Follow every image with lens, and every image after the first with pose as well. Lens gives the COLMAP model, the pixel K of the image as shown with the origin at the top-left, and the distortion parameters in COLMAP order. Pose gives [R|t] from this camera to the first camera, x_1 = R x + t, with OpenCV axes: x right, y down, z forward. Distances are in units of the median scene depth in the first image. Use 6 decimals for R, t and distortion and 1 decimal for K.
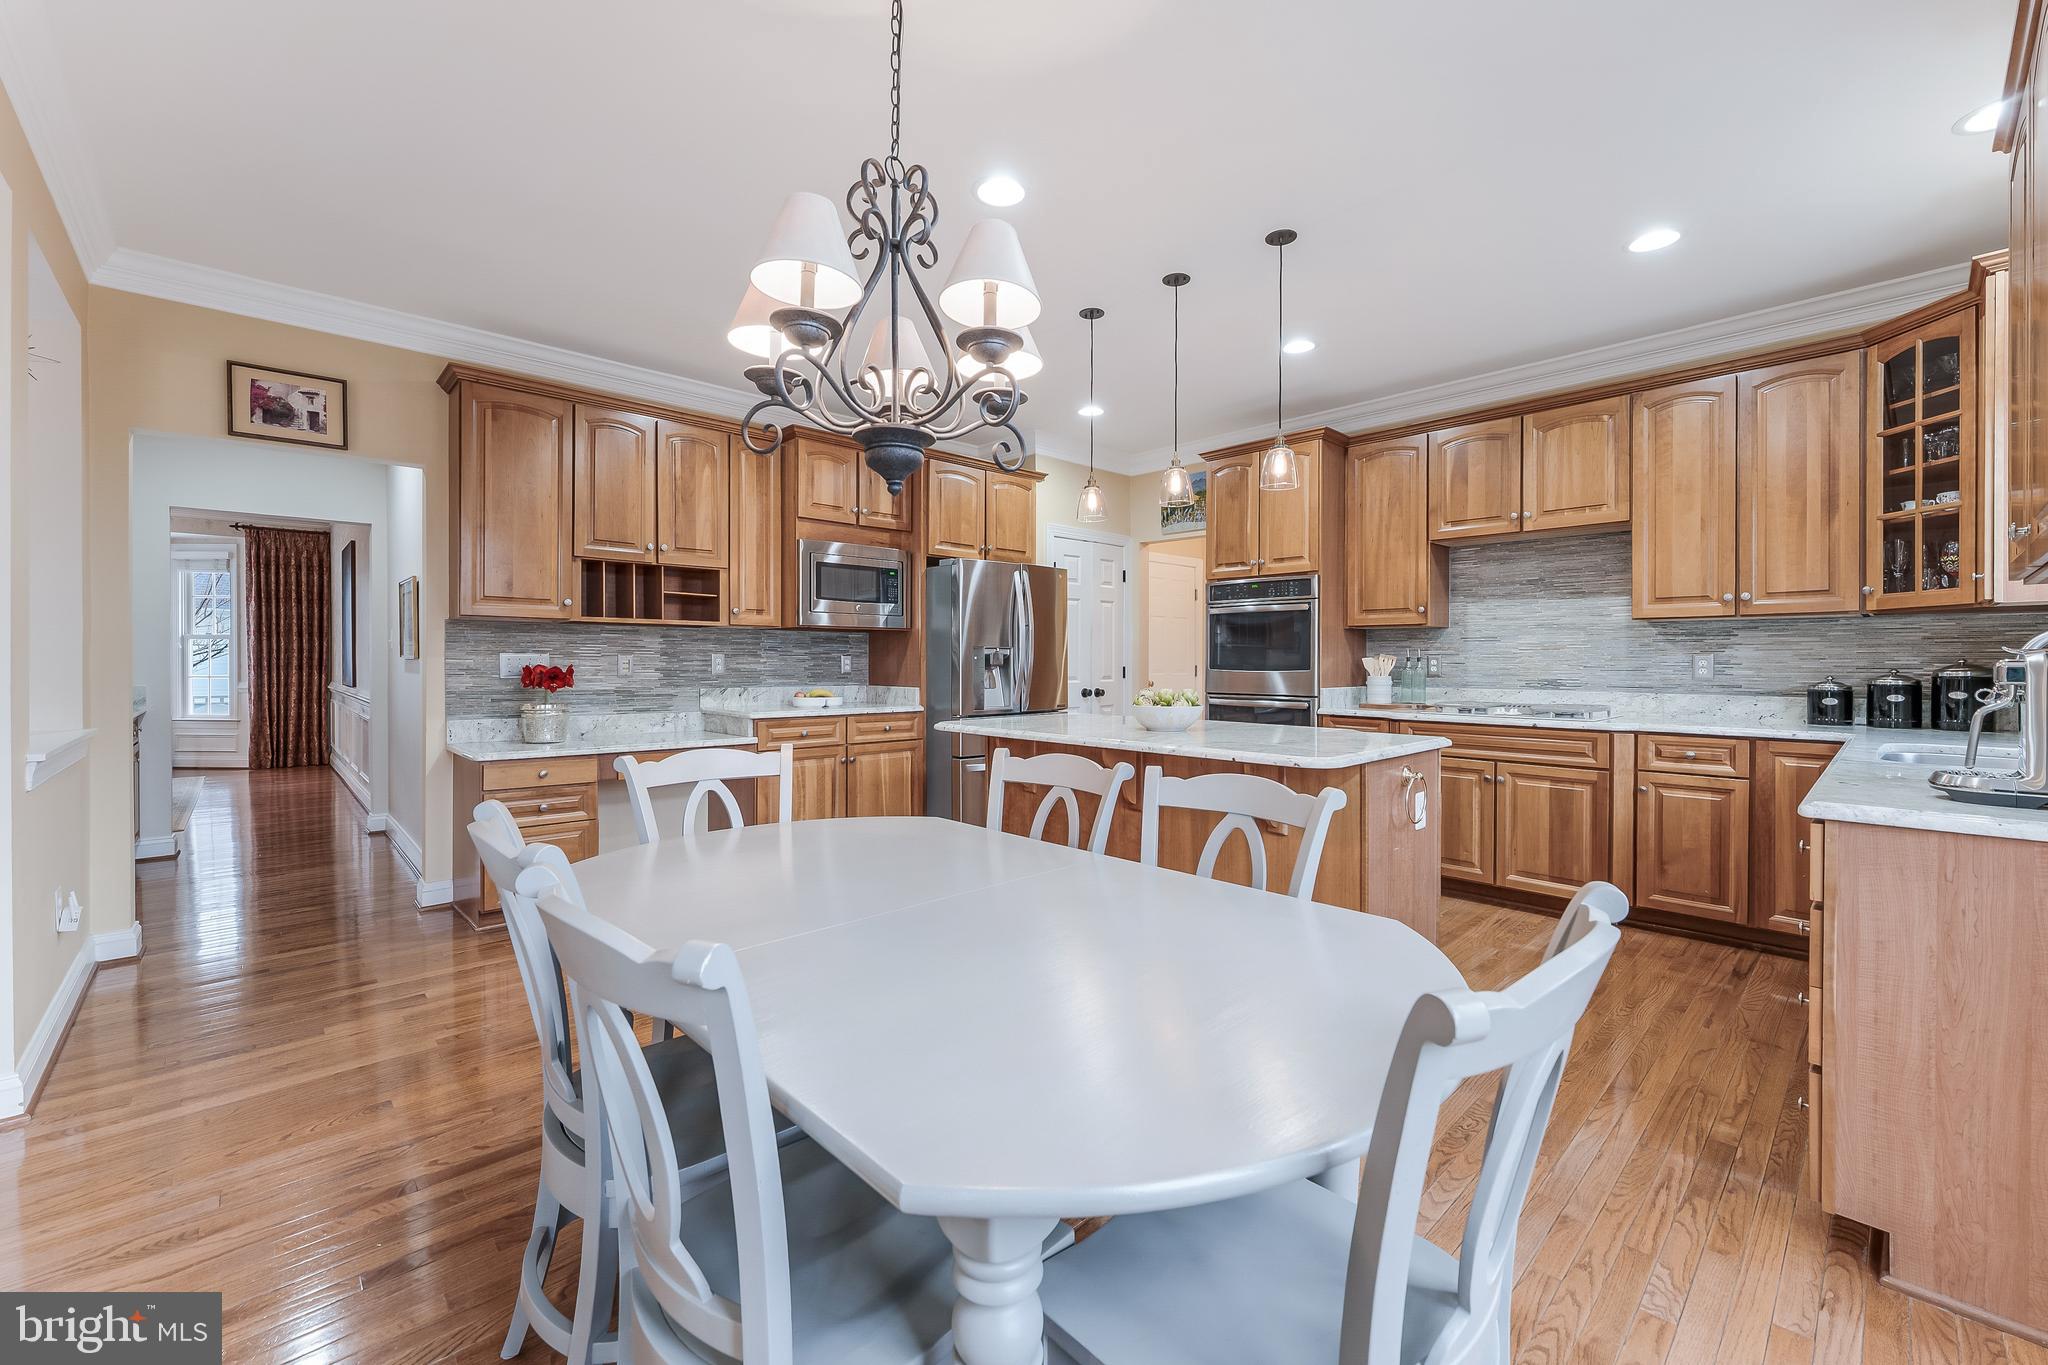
lens RADIAL K [[828.6, 0, 1035.9], [0, 828.6, 669.3], [0, 0, 1]] dist [0.001567, -0.000692]
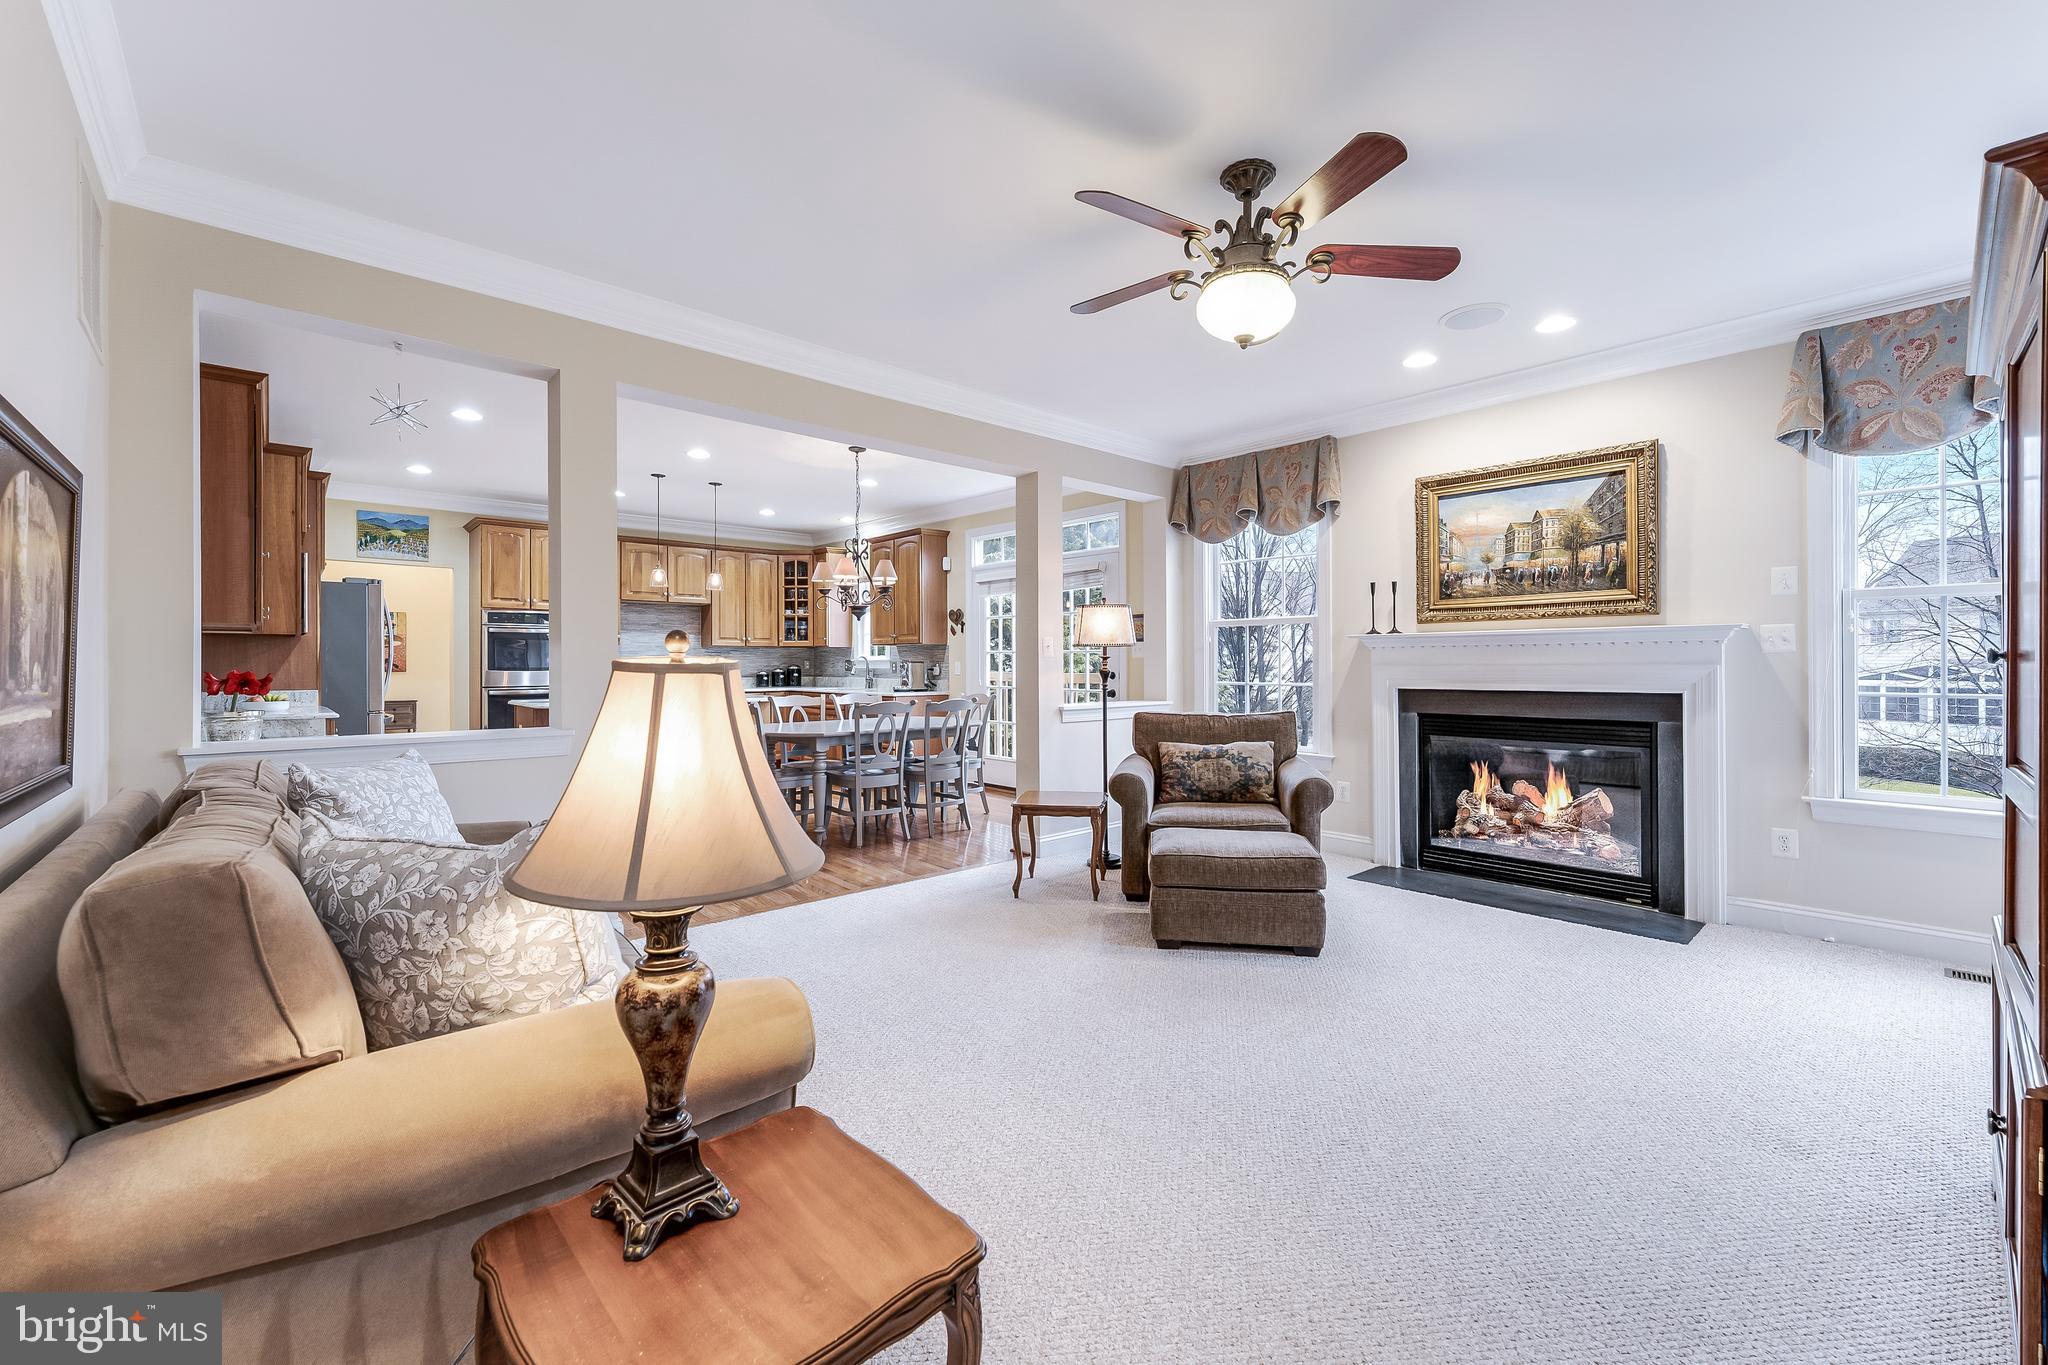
lens RADIAL K [[828.6, 0, 1039.5], [0, 828.6, 660.8], [0, 0, 1]] dist [0.001567, -0.000692]
pose [[0.017089, -0.000384, 0.999854, -1.505220], [0.012903, 0.999917, 0.000163, -0.006322], [-0.999771, 0.012898, 0.017093, 0.035128]]
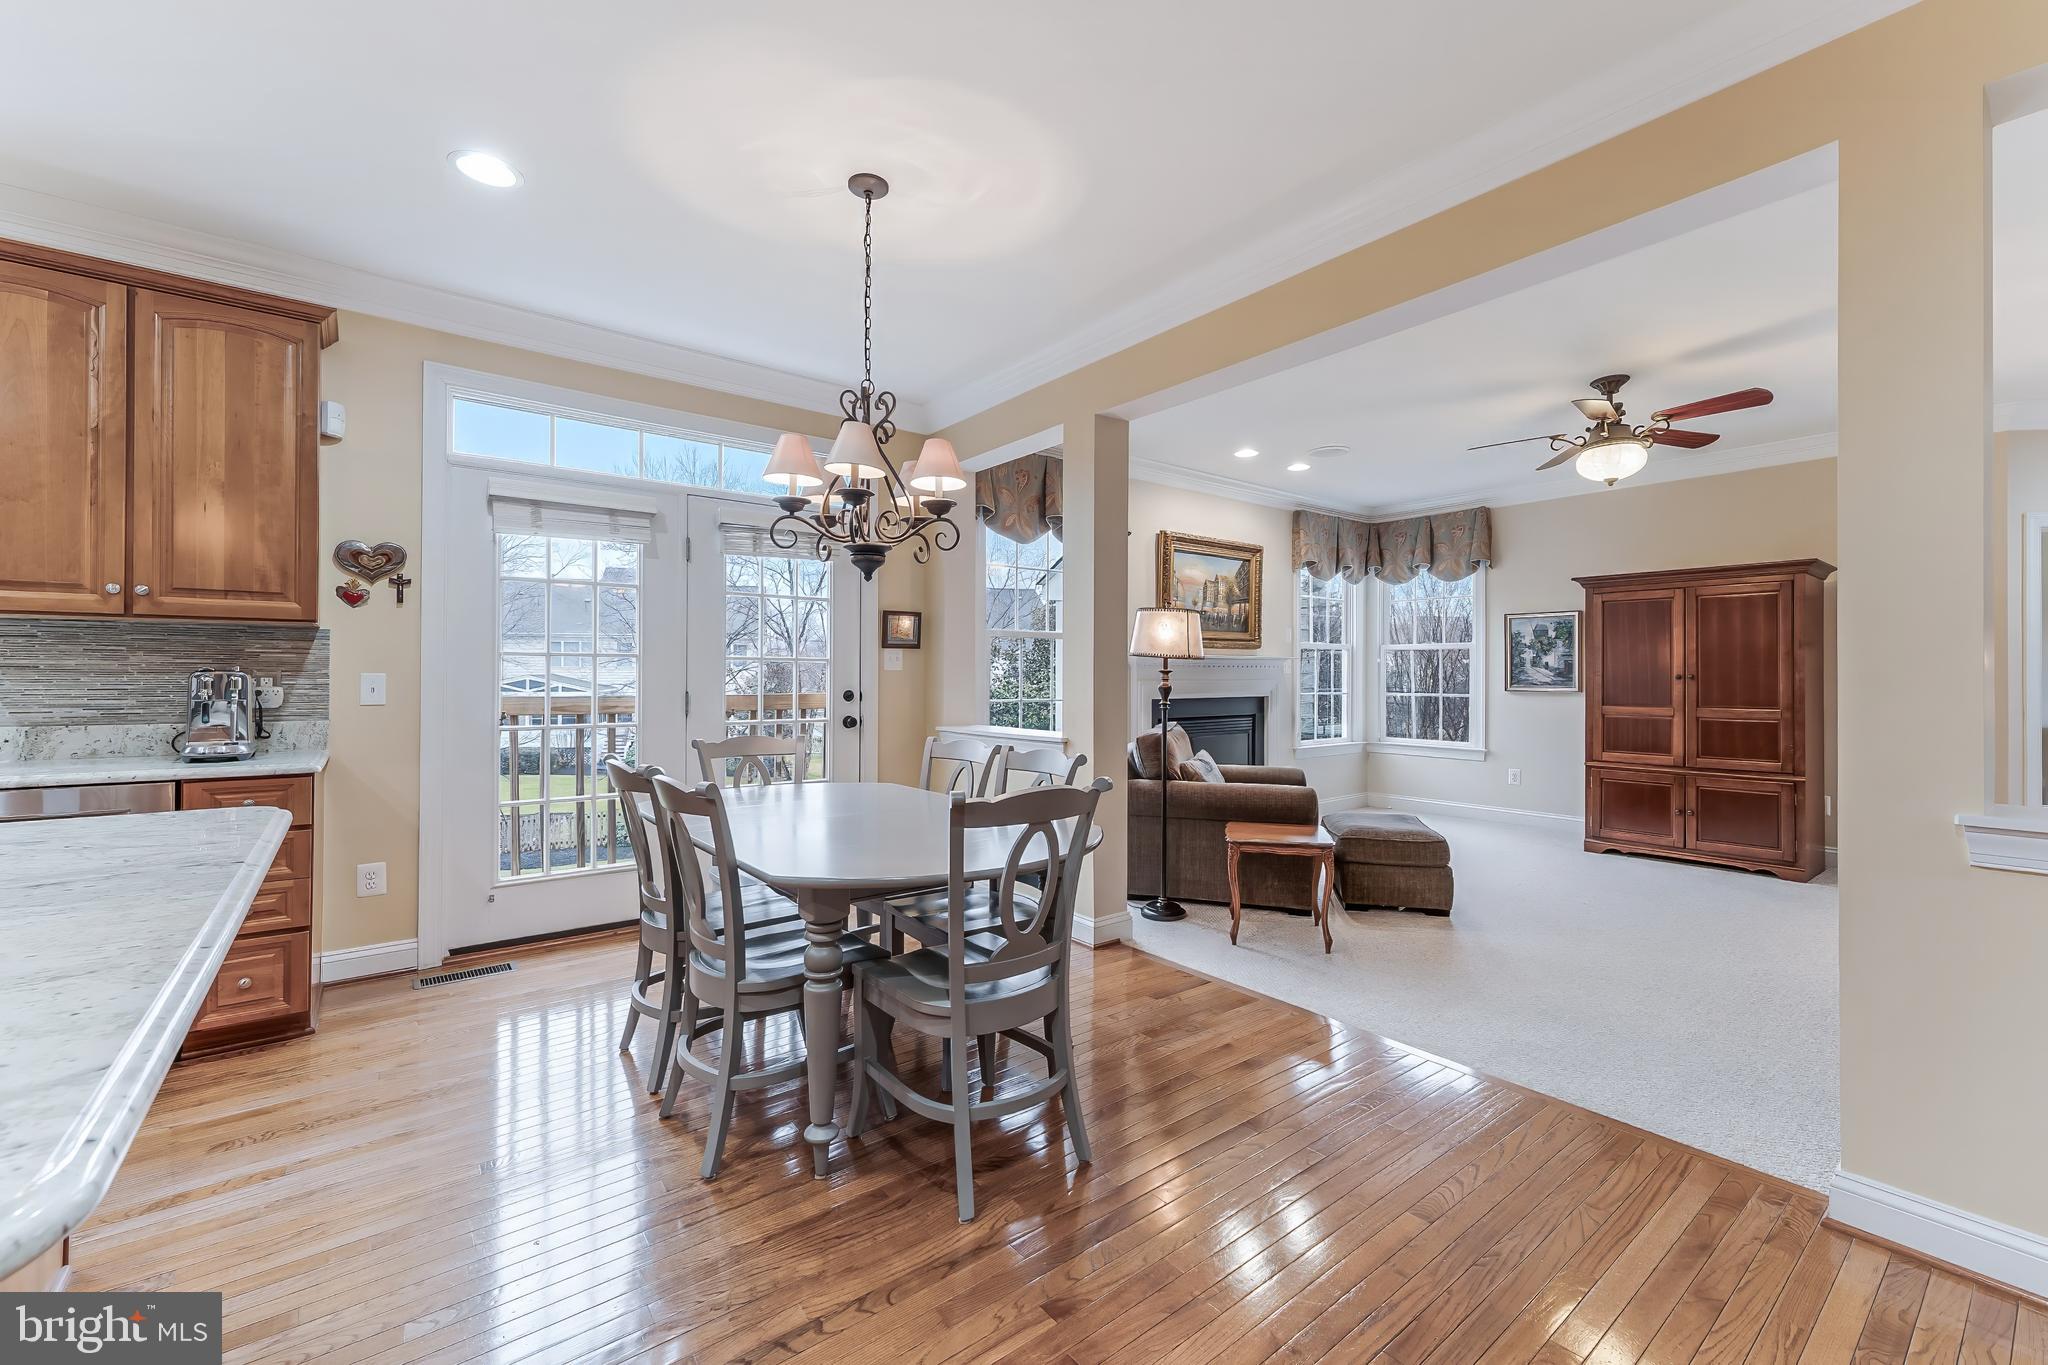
lens RADIAL K [[828.6, 0, 1035.8], [0, 828.6, 672.2], [0, 0, 1]] dist [0.001567, -0.000692]
pose [[-0.995168, -0.004543, 0.098080, -0.251581], [-0.004006, 0.999976, 0.005672, -0.014079], [-0.098104, 0.005252, -0.995162, 0.989983]]
